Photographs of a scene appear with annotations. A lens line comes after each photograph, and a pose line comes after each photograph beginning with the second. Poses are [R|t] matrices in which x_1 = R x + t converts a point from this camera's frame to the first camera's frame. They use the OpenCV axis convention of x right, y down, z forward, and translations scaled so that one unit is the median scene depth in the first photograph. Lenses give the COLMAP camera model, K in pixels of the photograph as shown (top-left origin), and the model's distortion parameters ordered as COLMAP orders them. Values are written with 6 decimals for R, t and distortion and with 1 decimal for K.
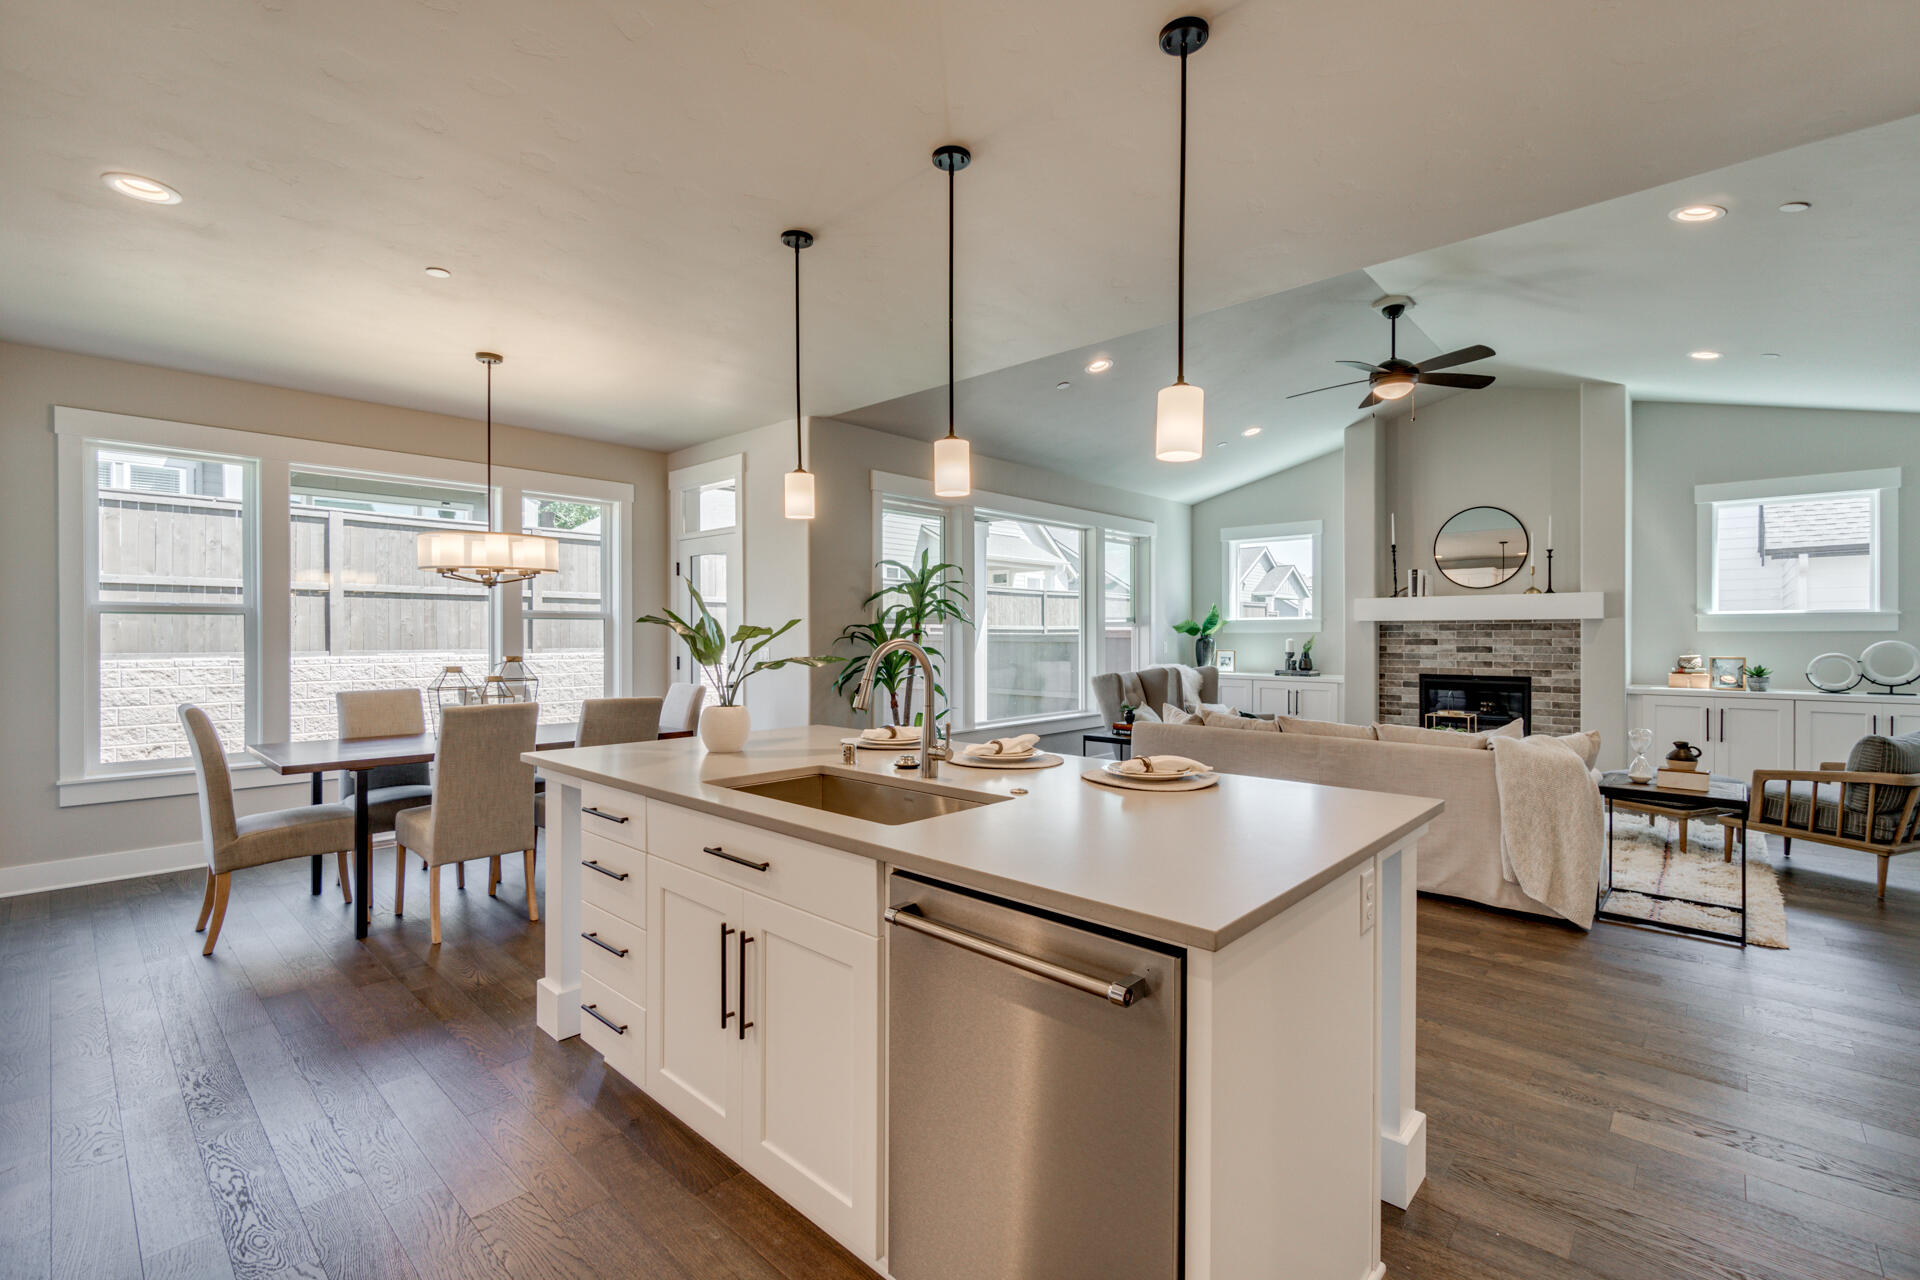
lens RADIAL K [[828.8, 0, 941.7], [0, 828.8, 640.2], [0, 0, 1]] dist [-0.001209, 0.000962]
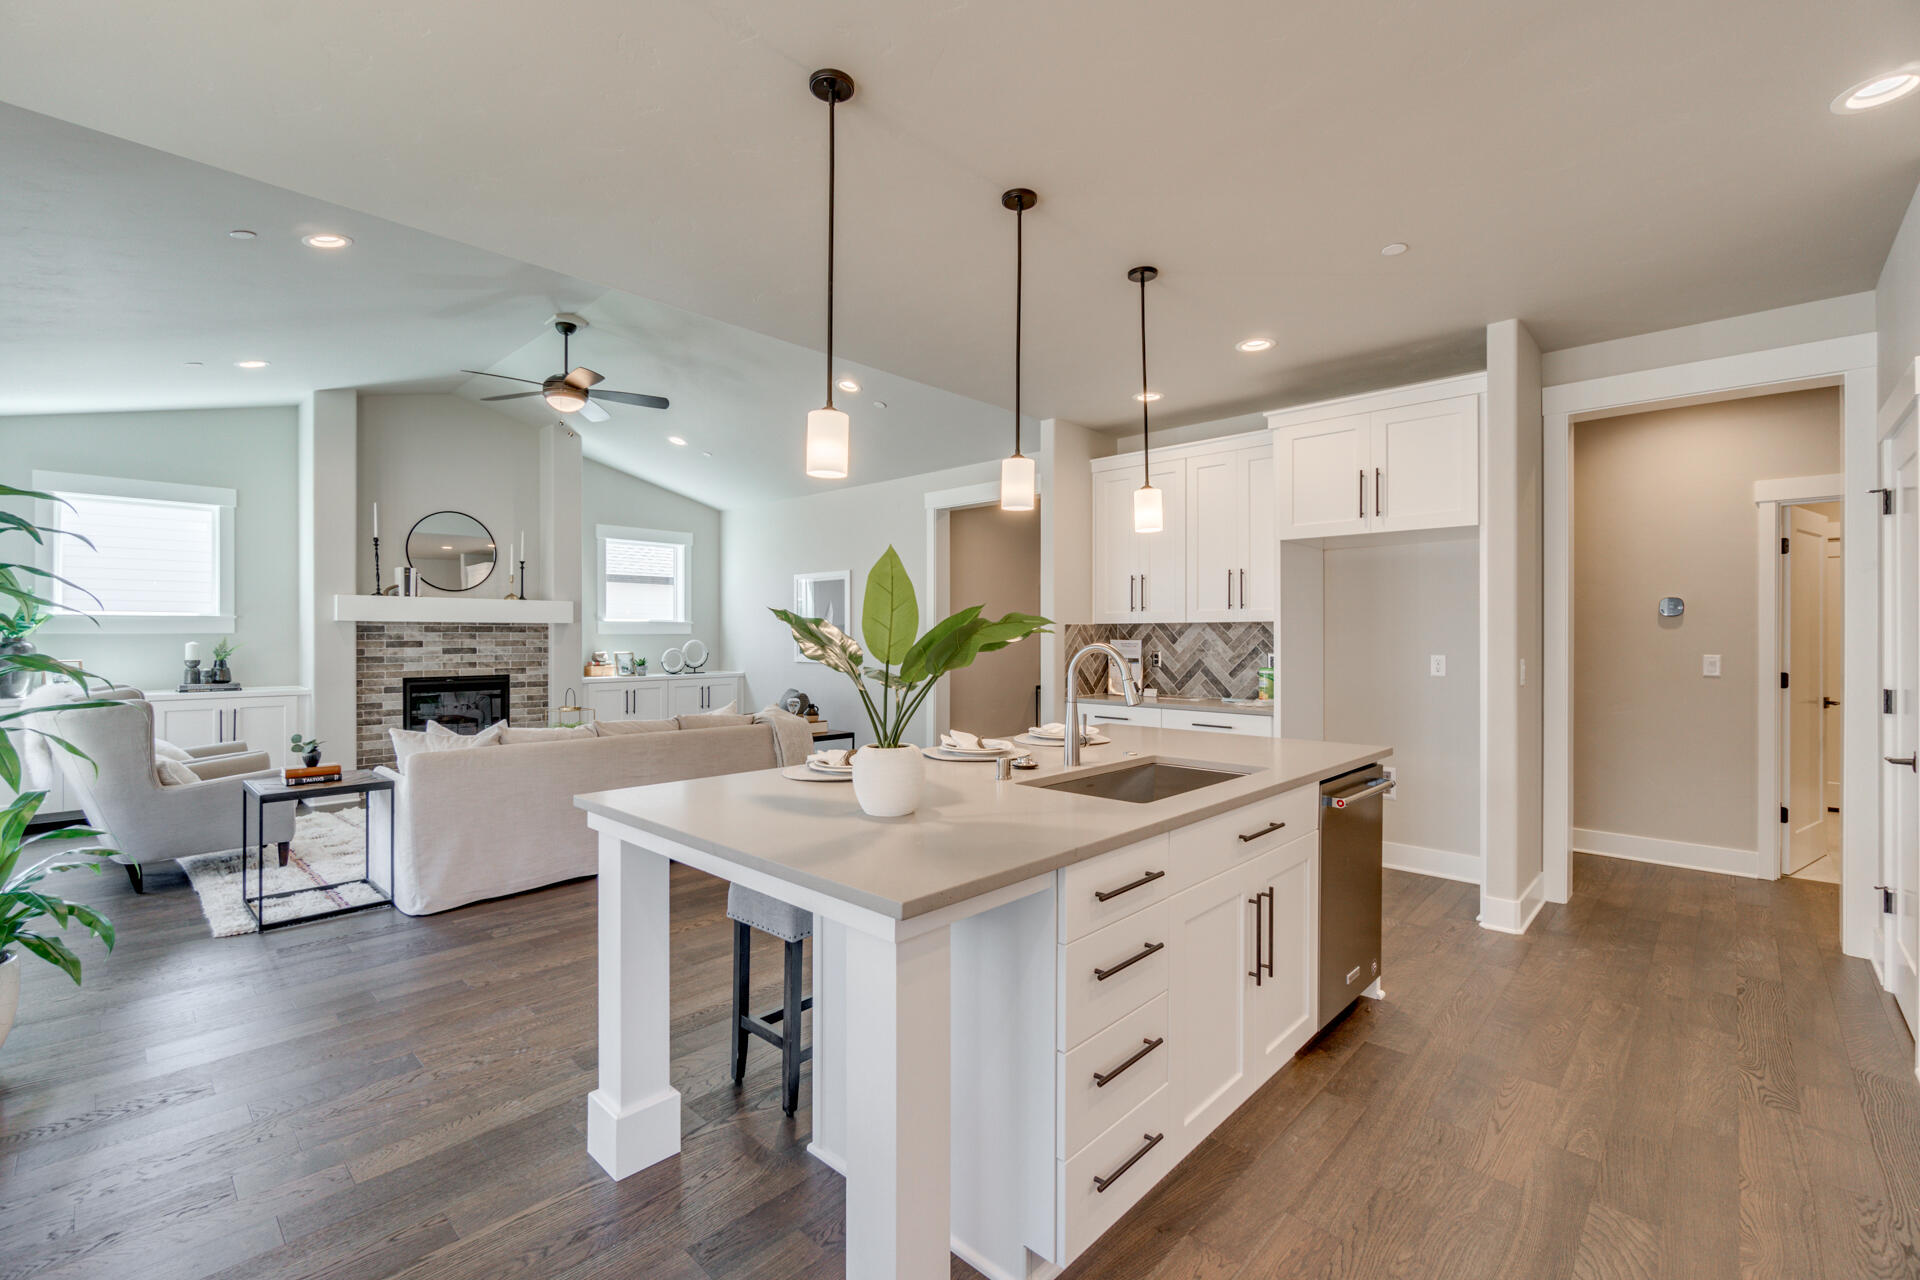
lens RADIAL K [[828.8, 0, 964.4], [0, 828.8, 636.1], [0, 0, 1]] dist [-0.001209, 0.000962]
pose [[-0.002055, -0.001492, 0.999997, -0.401216], [0.004340, 0.999989, 0.001501, -0.006228], [-0.999988, 0.004343, -0.002049, 0.400100]]
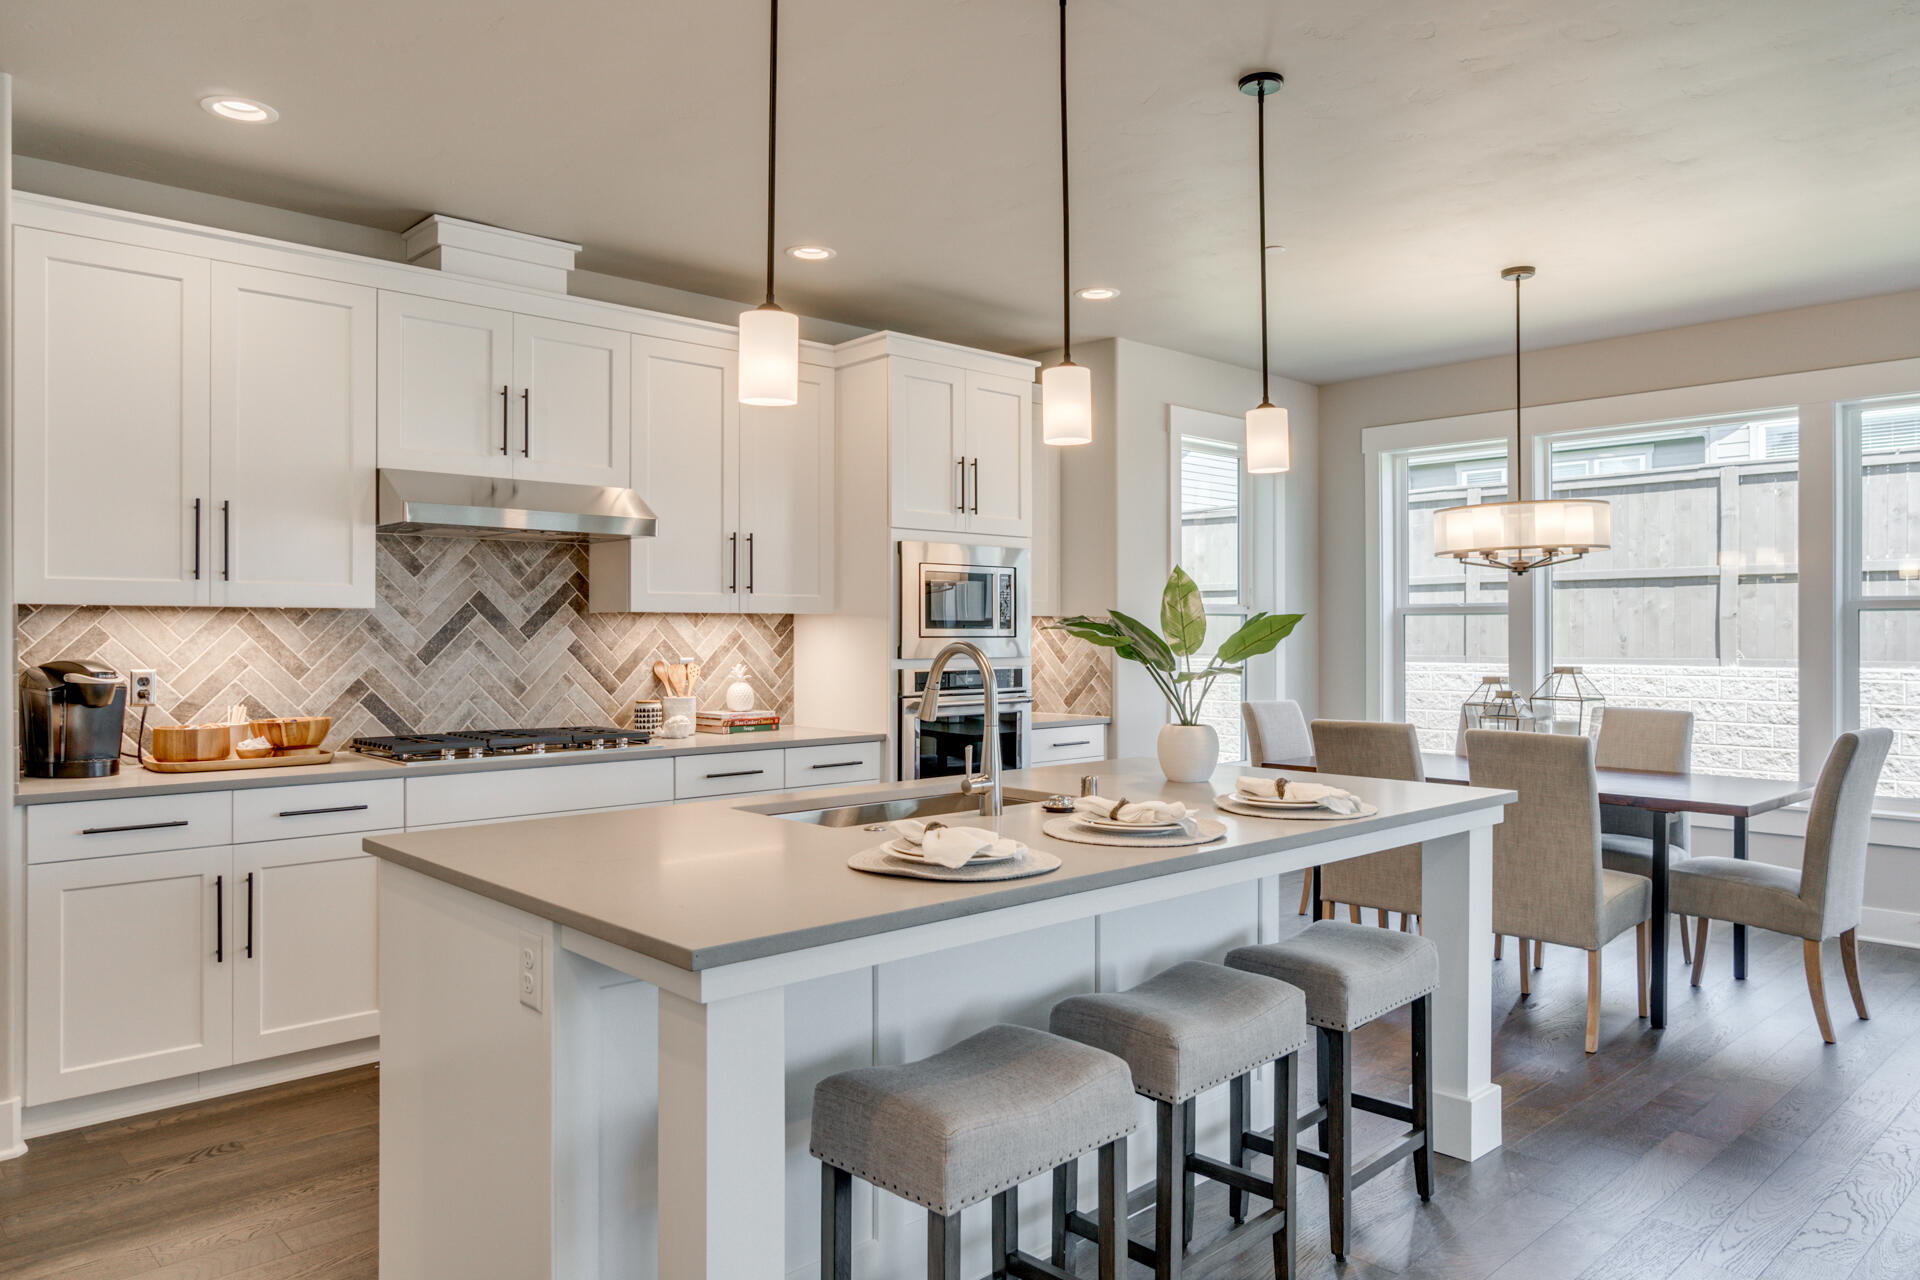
lens RADIAL K [[1267.1, 0, 947.4], [0, 1267.1, 652.6], [0, 0, 1]] dist [-0.028847, 0.012075]
pose [[-0.079383, 0.010917, -0.996784, 0.419932], [-0.003386, 0.999931, 0.011221, -0.002267], [0.996838, 0.004265, -0.079341, 0.370565]]
